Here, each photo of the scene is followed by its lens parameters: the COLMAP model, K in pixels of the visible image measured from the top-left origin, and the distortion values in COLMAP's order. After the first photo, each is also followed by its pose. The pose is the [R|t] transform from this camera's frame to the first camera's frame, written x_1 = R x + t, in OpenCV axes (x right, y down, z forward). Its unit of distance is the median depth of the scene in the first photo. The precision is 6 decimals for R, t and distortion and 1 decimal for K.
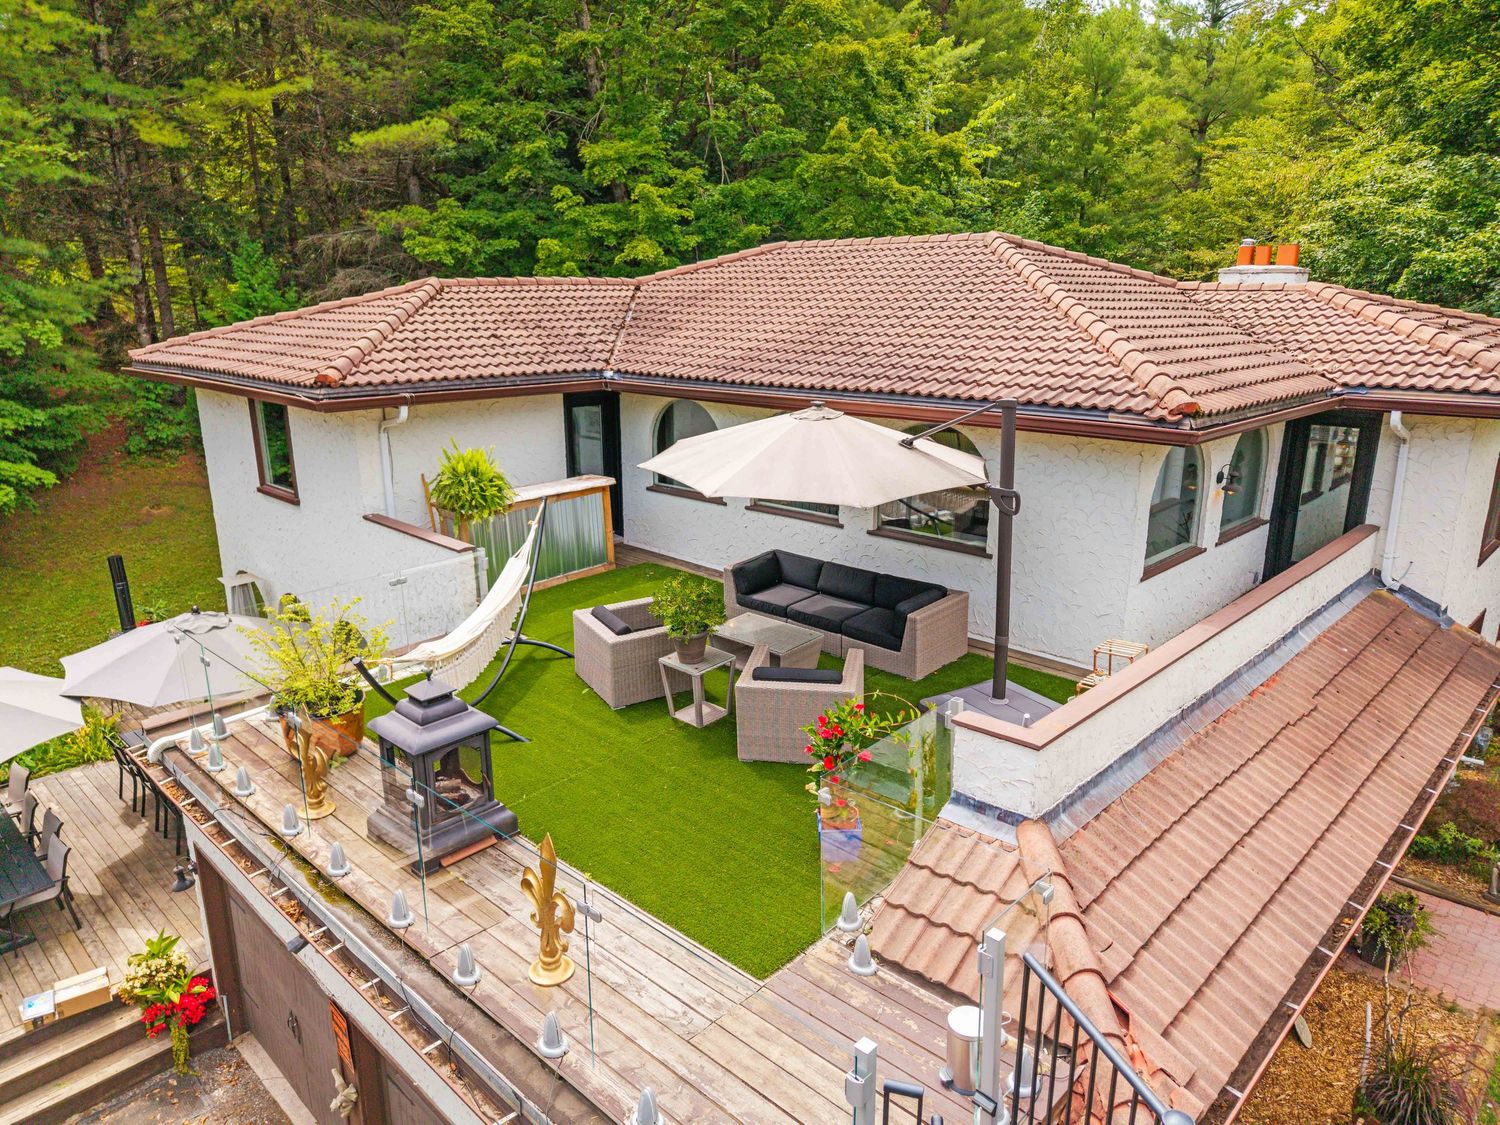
lens RADIAL K [[1003.5, 0, 750.3], [0, 1003.5, 567.8], [0, 0, 1]] dist [-0.005524, 0.001990]
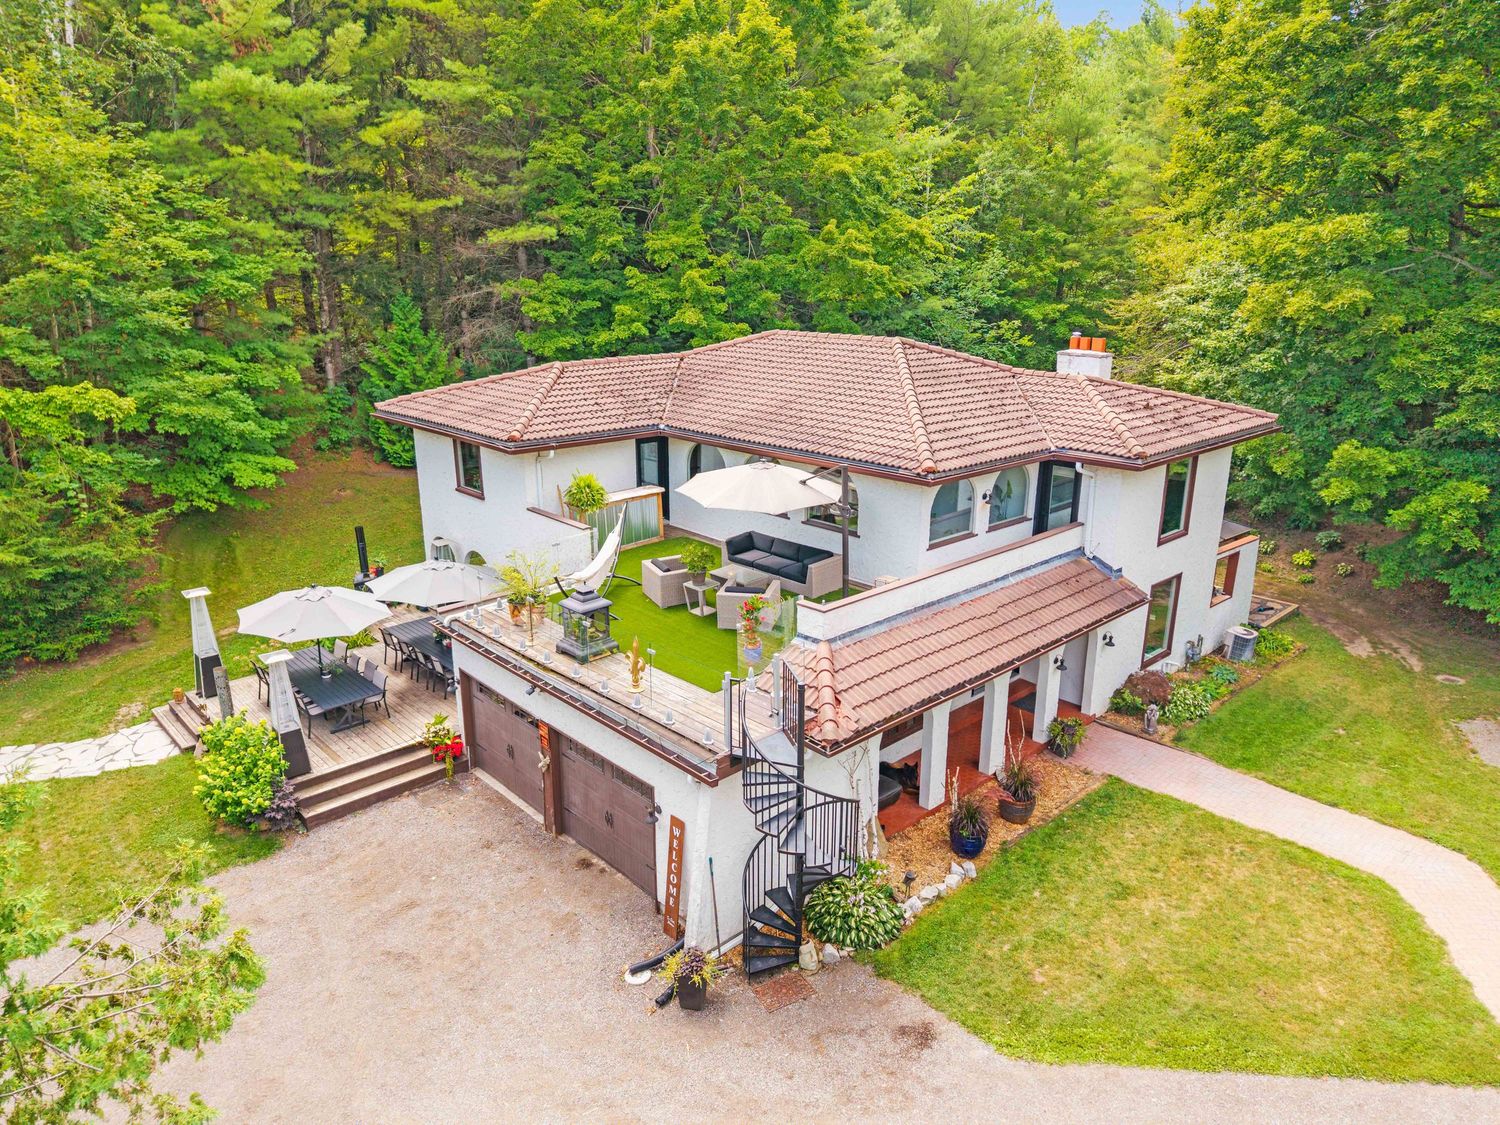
lens RADIAL K [[1003.5, 0, 756.5], [0, 1003.5, 553.0], [0, 0, 1]] dist [-0.005524, 0.001990]
pose [[0.998767, 0.017429, -0.046479, 0.123717], [-0.016820, 0.999768, 0.013449, -0.002073], [0.046703, -0.012651, 0.998829, -0.844614]]
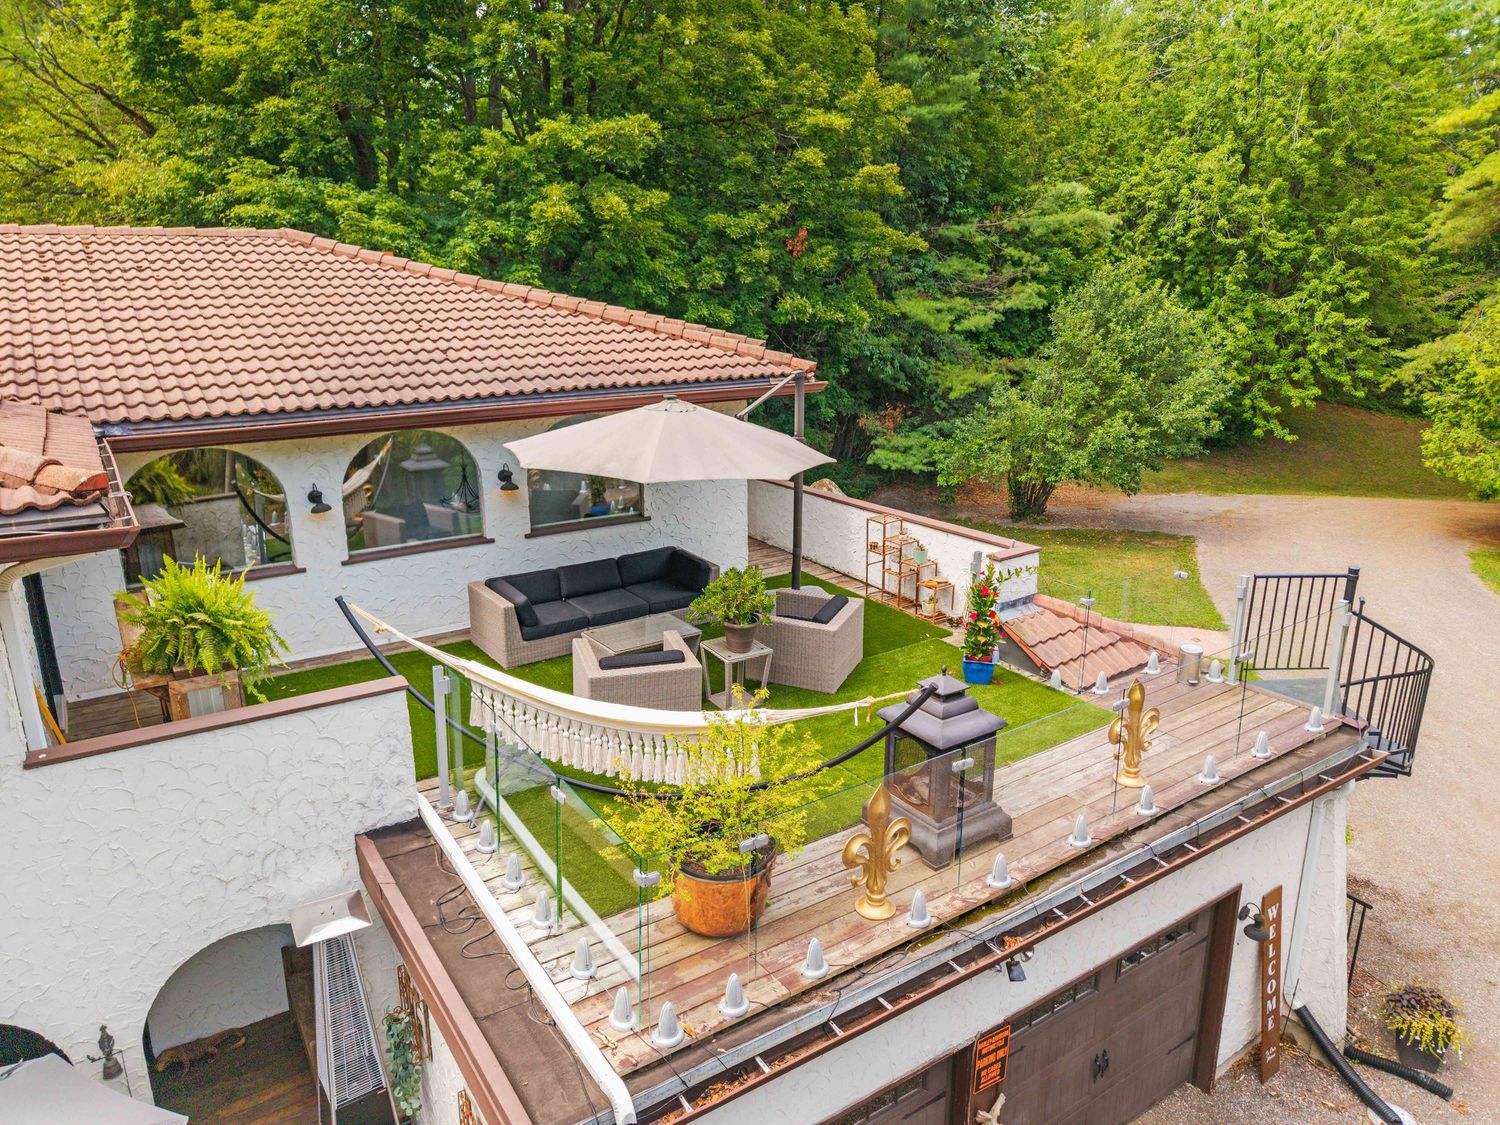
lens RADIAL K [[1003.5, 0, 748.7], [0, 1003.5, 563.7], [0, 0, 1]] dist [-0.005524, 0.001990]
pose [[0.201931, -0.272264, 0.940795, -0.792488], [0.259463, 0.941134, 0.216671, -0.168080], [-0.944406, 0.200349, 0.260687, 0.547320]]
